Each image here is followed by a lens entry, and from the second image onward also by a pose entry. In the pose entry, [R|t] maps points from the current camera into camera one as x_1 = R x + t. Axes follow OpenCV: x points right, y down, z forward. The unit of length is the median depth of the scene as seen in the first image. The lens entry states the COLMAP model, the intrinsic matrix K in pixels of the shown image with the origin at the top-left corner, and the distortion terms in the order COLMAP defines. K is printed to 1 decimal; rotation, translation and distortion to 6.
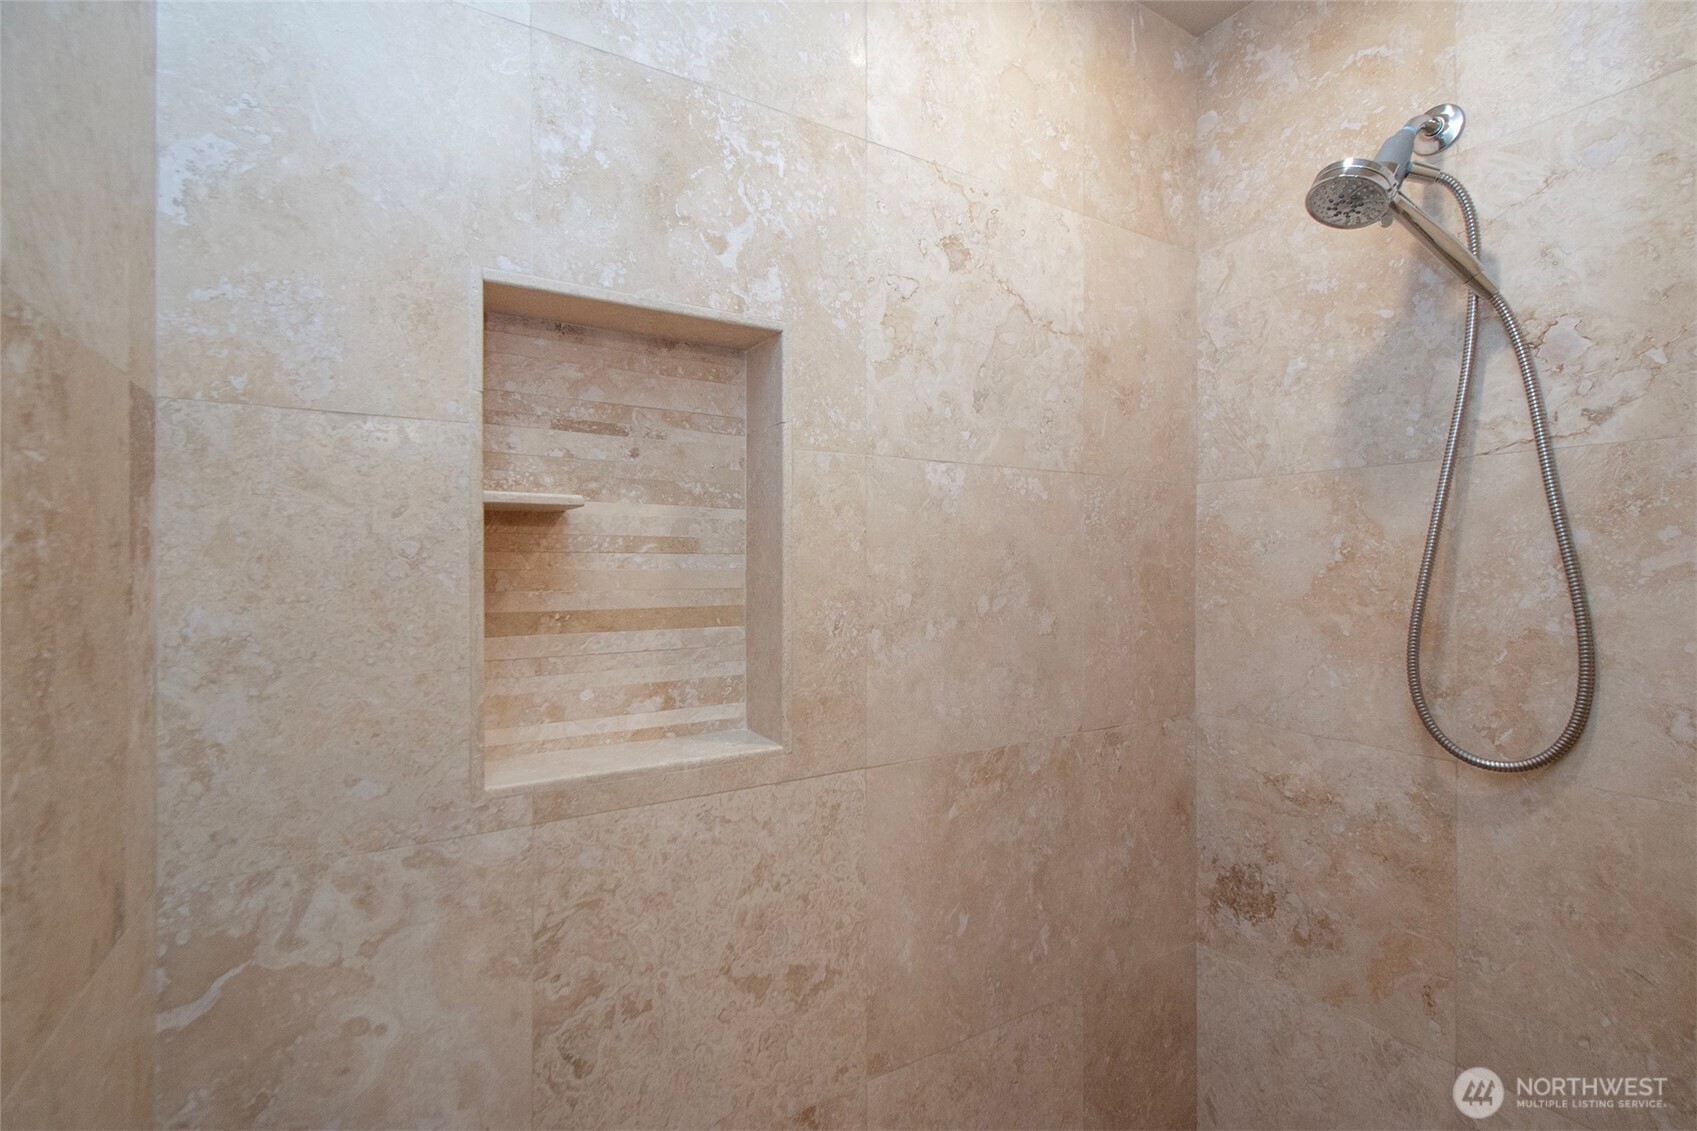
lens RADIAL K [[765.7, 0, 830.9], [0, 765.7, 566.4], [0, 0, 1]] dist [0.003238, -0.002775]
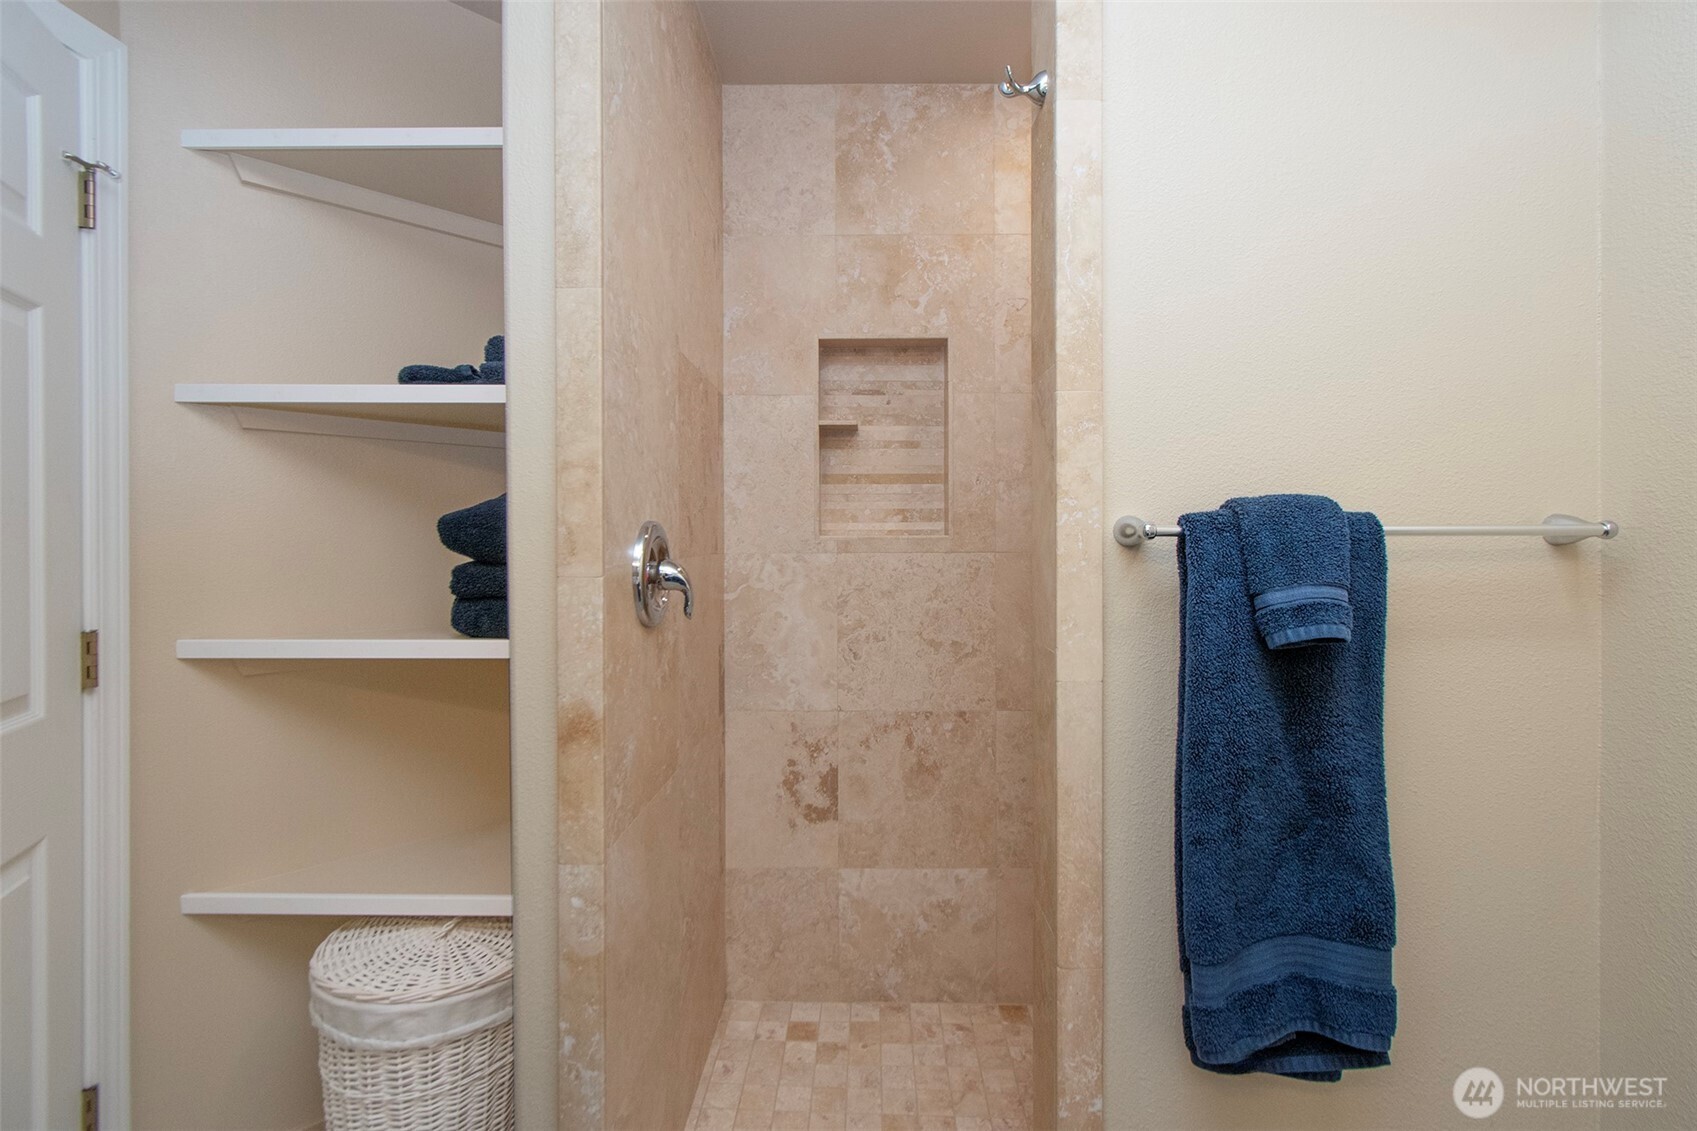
lens RADIAL K [[765.7, 0, 830.9], [0, 765.7, 566.4], [0, 0, 1]] dist [0.003238, -0.002775]
pose [[0.849874, 0.024639, -0.526409, 0.387108], [-0.001782, 0.999035, 0.043884, 0.113188], [0.526982, -0.036358, 0.849098, -0.485226]]
